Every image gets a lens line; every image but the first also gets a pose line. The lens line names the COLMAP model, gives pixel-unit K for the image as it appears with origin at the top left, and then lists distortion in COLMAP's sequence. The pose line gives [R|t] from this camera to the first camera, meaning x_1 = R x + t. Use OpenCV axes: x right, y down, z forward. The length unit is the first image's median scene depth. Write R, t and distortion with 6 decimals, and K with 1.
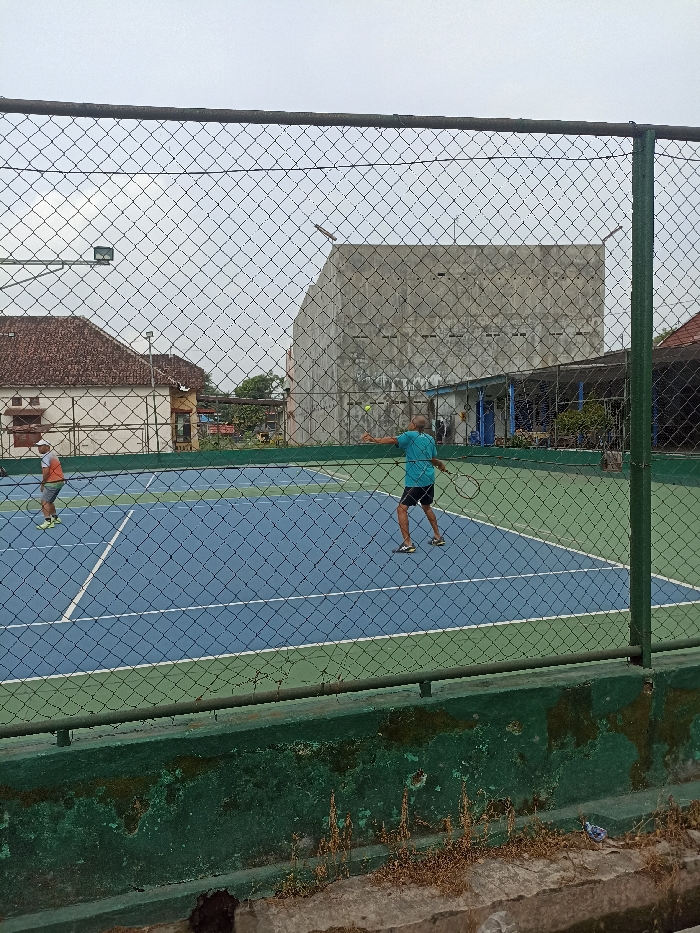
lens RADIAL K [[681.0, 0, 350.0], [0, 681.0, 467.0], [0, 0, 1]] dist [0.054850, -0.058921]
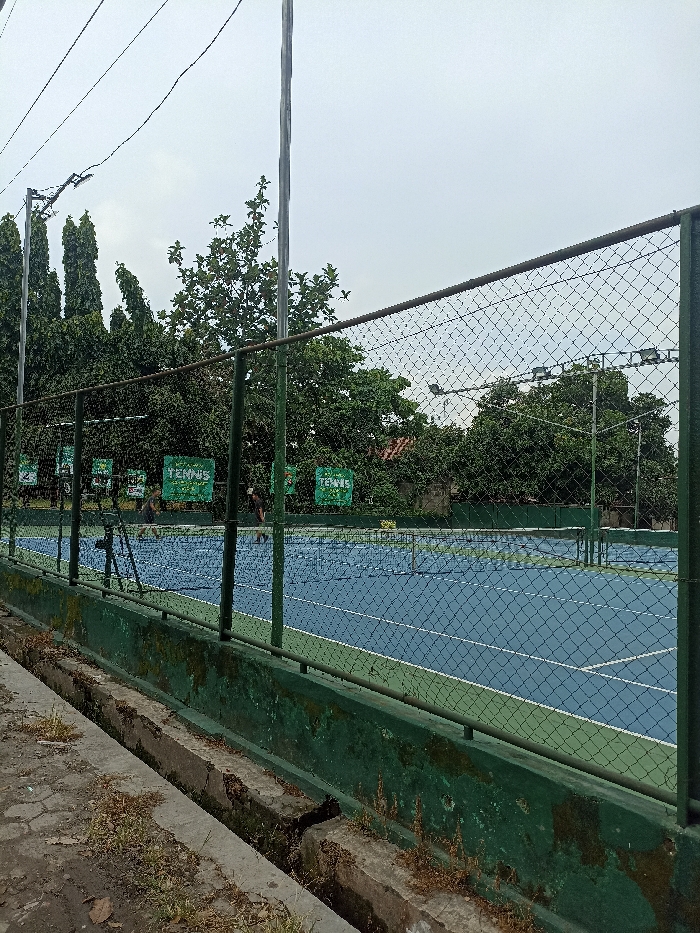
lens RADIAL K [[681.0, 0, 348.8], [0, 681.0, 465.6], [0, 0, 1]] dist [0.054850, -0.058921]
pose [[0.427957, 0.013925, -0.903692, 0.101307], [-0.116390, 0.992405, -0.039826, -0.006139], [0.896274, 0.122225, 0.426327, 0.022910]]
